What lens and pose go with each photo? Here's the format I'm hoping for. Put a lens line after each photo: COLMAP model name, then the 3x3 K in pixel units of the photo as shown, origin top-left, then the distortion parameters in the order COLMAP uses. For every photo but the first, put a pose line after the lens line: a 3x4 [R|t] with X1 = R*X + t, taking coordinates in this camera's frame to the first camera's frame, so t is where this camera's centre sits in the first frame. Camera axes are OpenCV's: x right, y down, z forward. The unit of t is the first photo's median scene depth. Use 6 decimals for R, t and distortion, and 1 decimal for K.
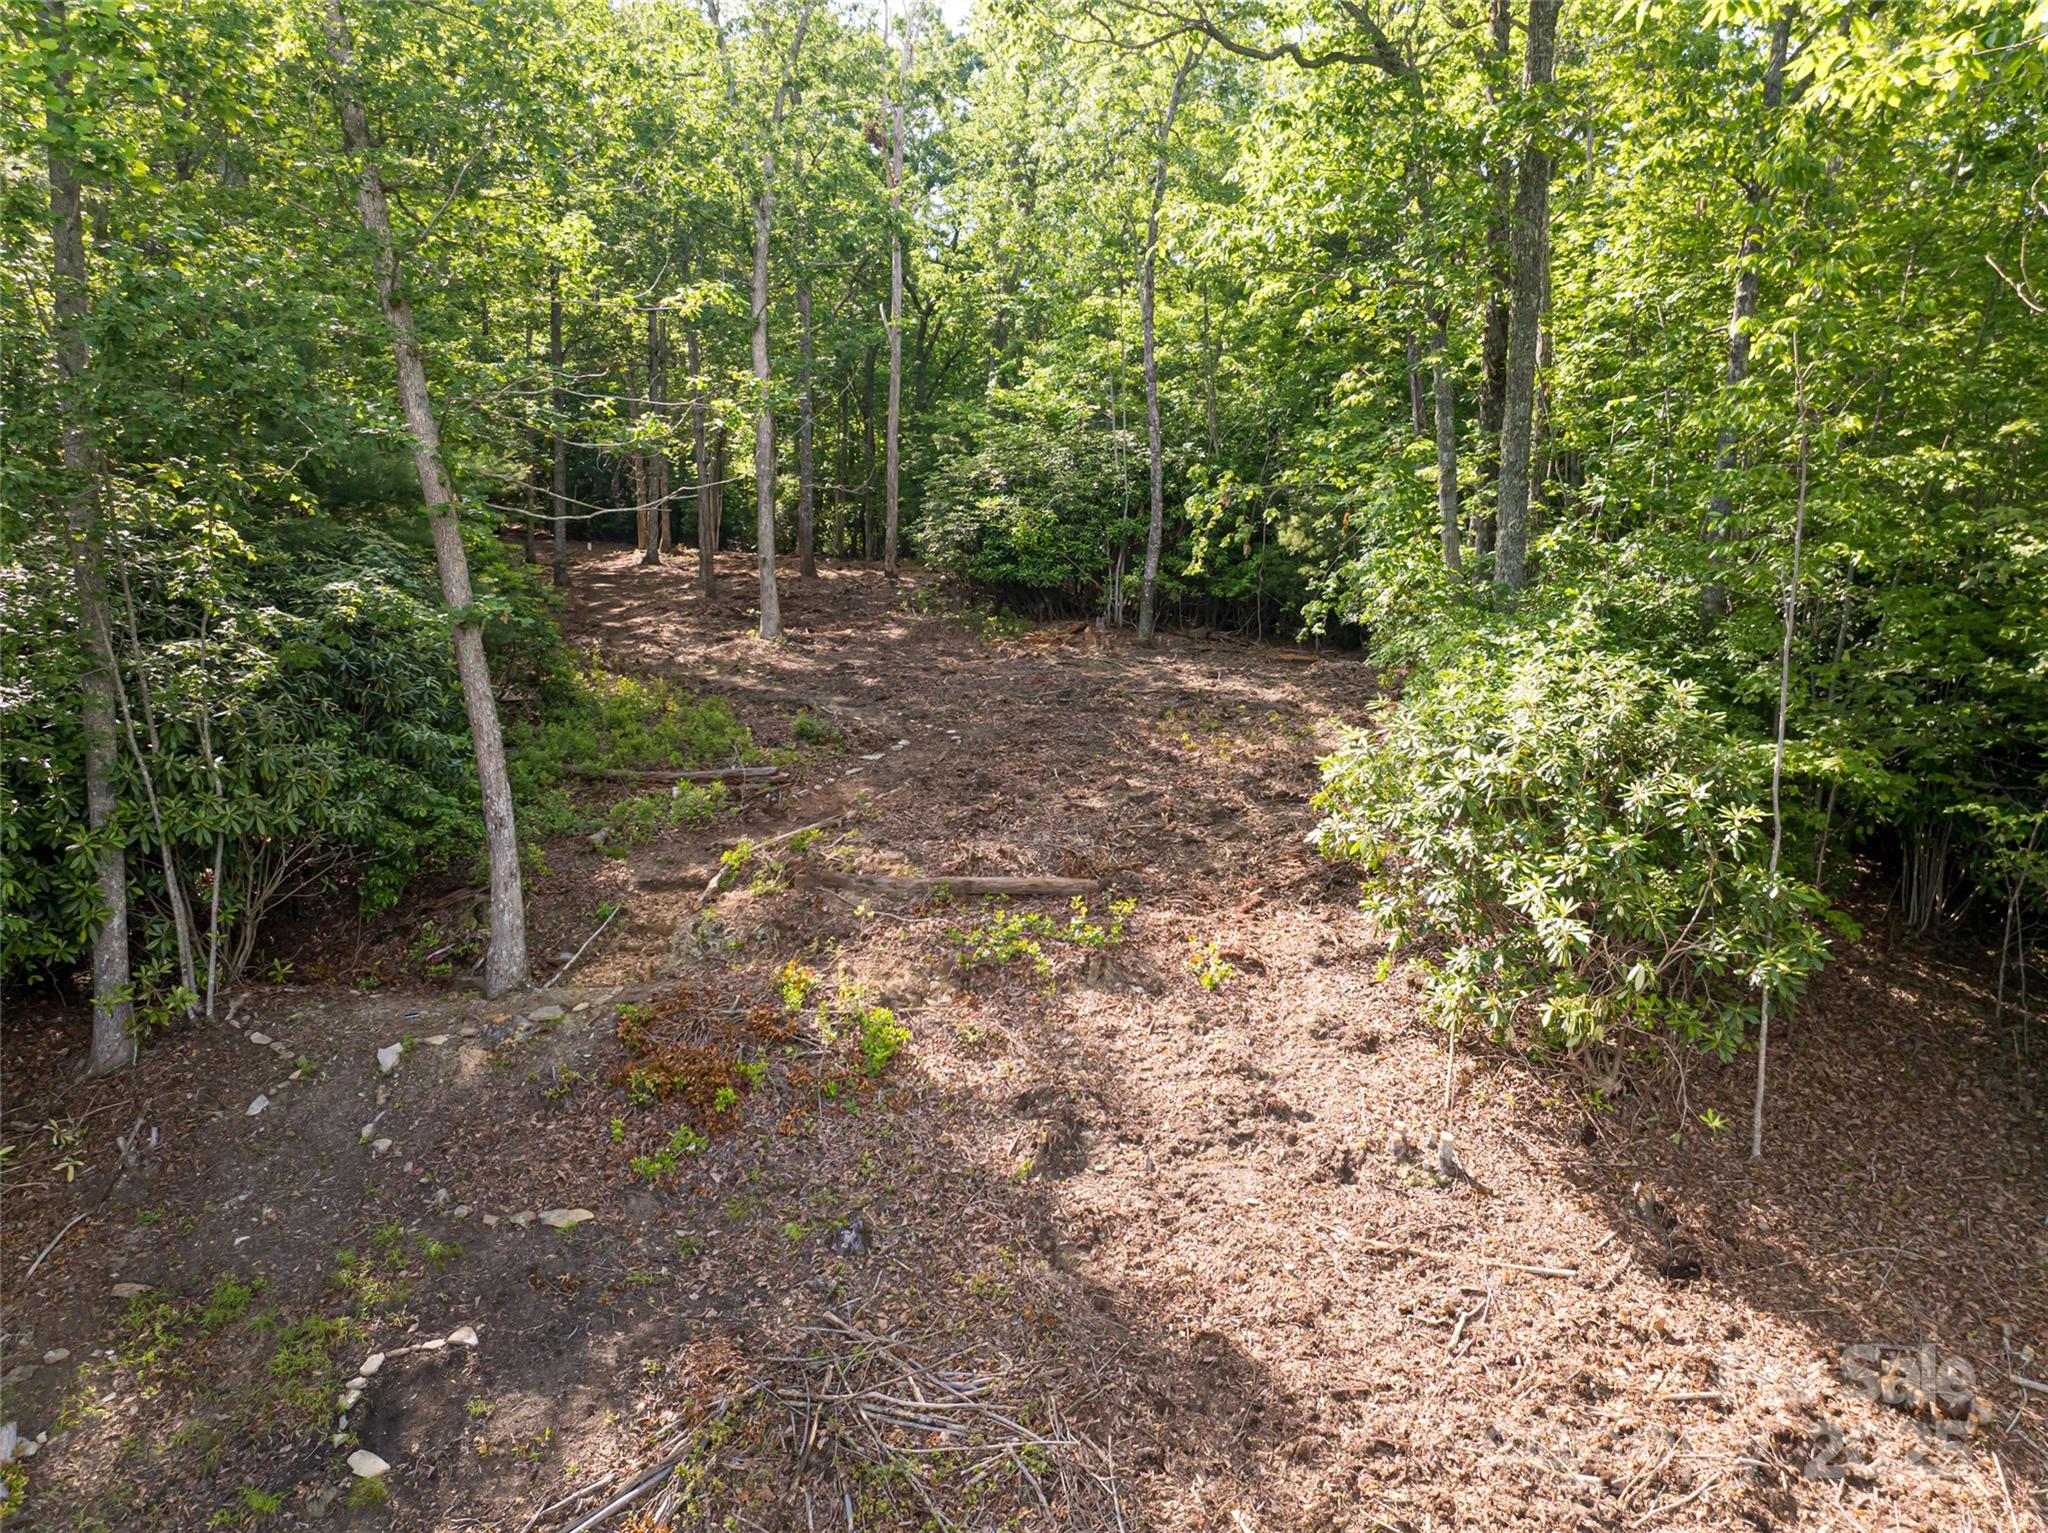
lens RADIAL K [[1446.3, 0, 1033.5], [0, 1446.3, 756.8], [0, 0, 1]] dist [-0.009356, -0.043641]
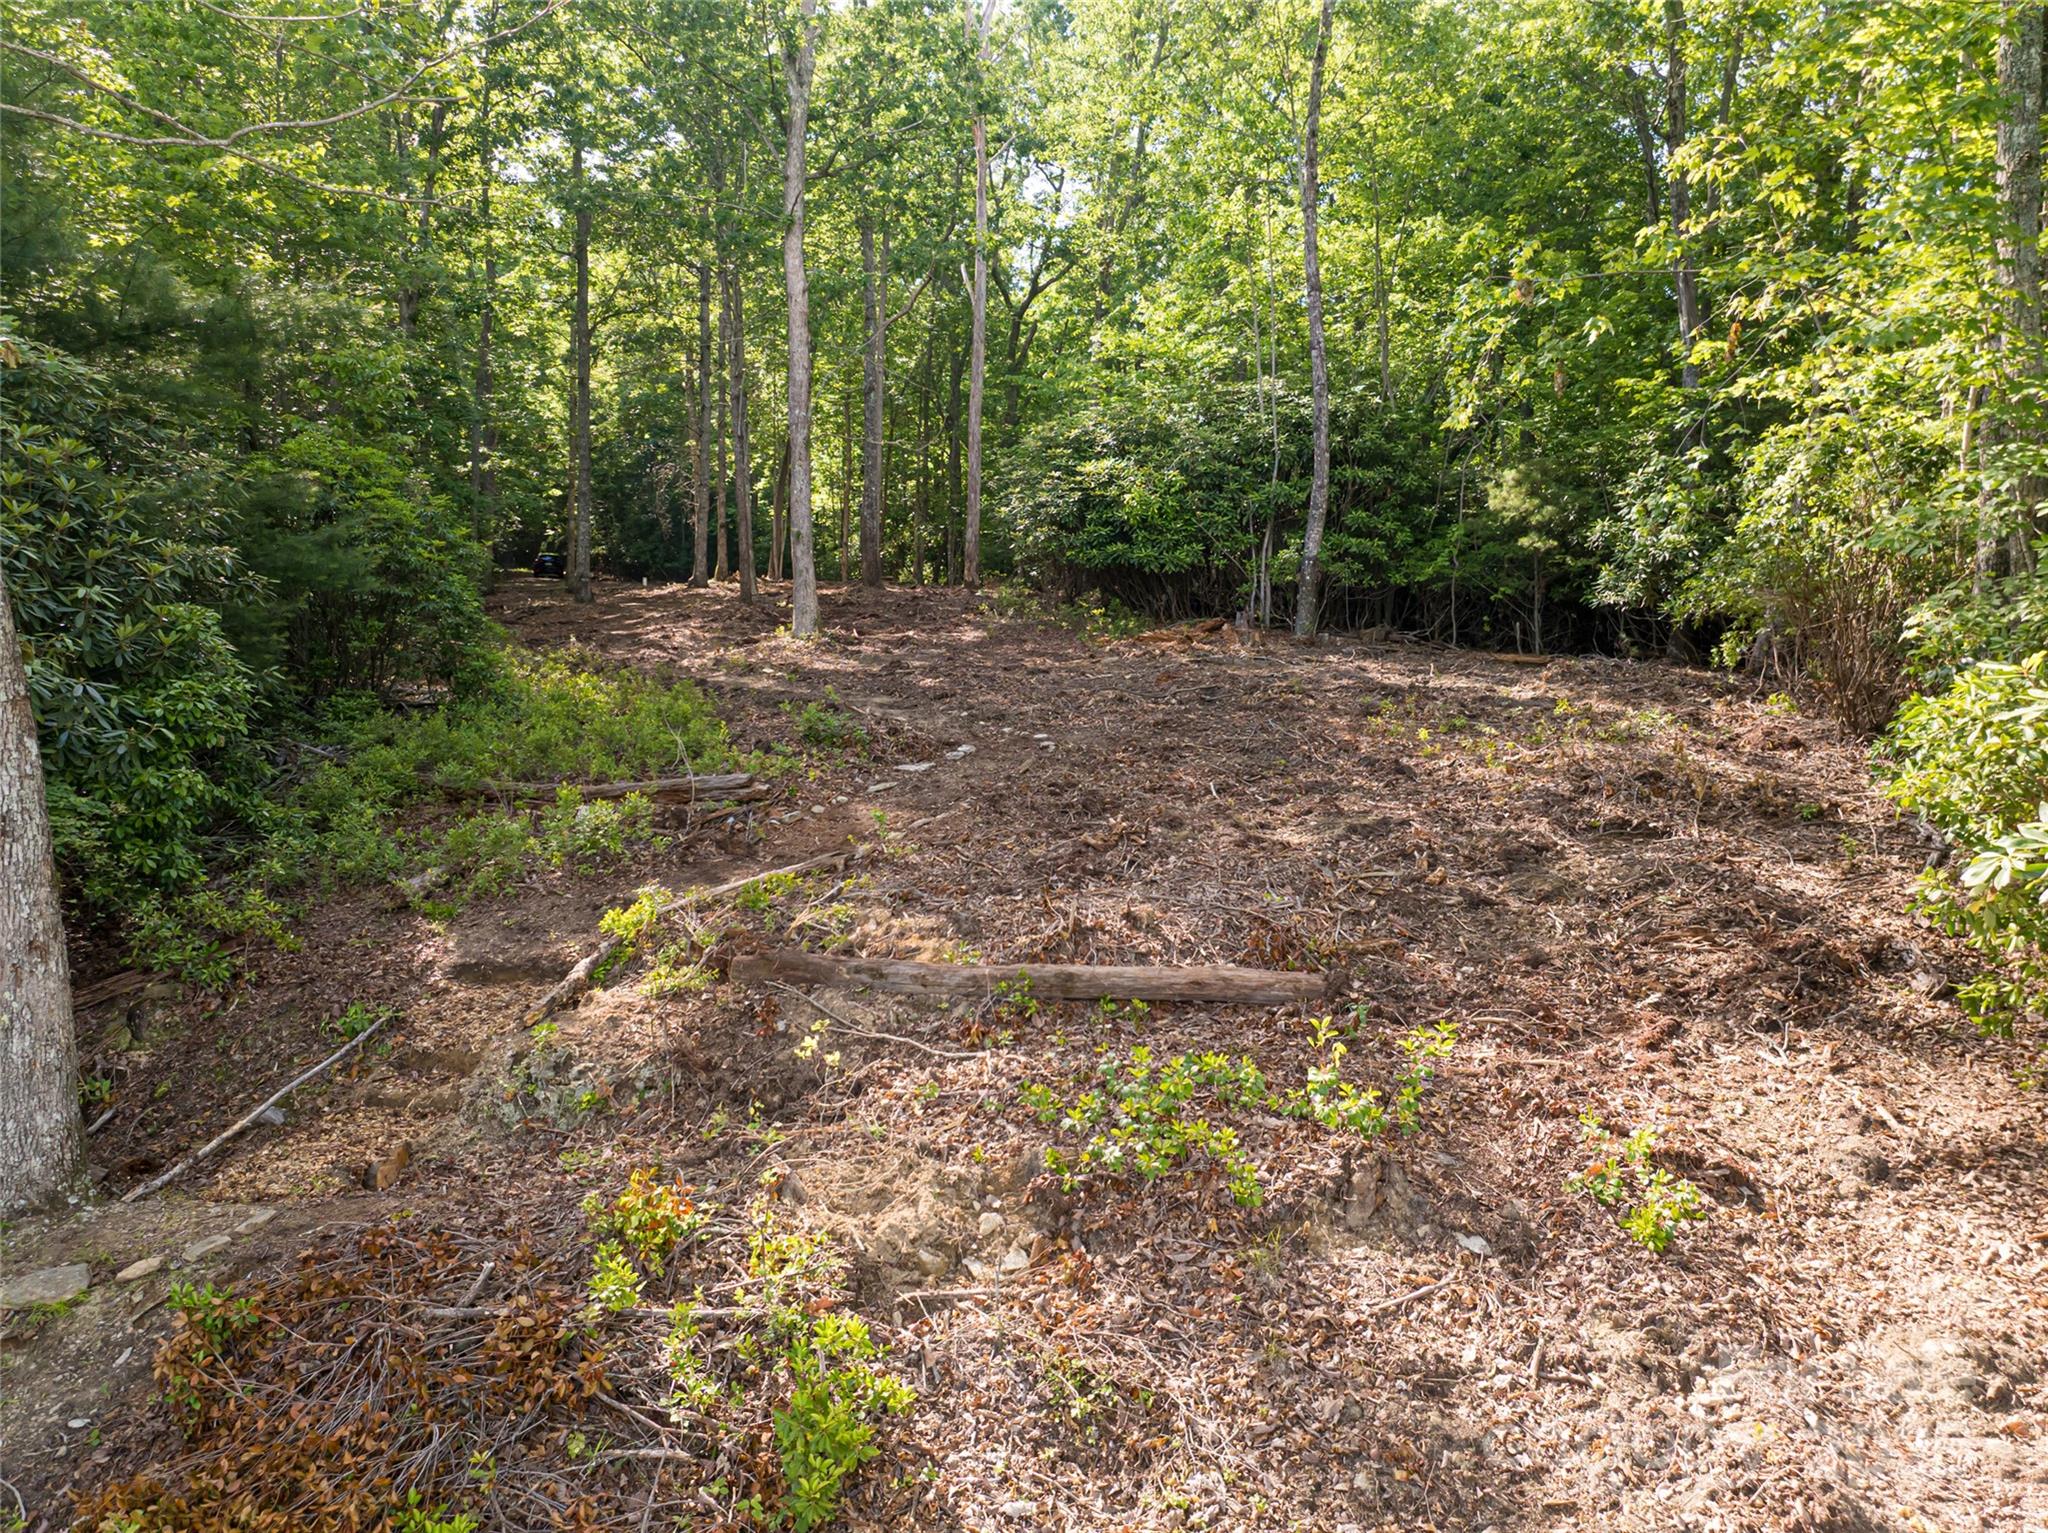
lens RADIAL K [[1446.3, 0, 1033.5], [0, 1446.3, 756.8], [0, 0, 1]] dist [-0.009356, -0.043641]
pose [[0.997840, 0.003634, -0.065583, -0.023353], [-0.007120, 0.998569, -0.053008, 0.035846], [0.065297, 0.053361, 0.996438, 0.473548]]
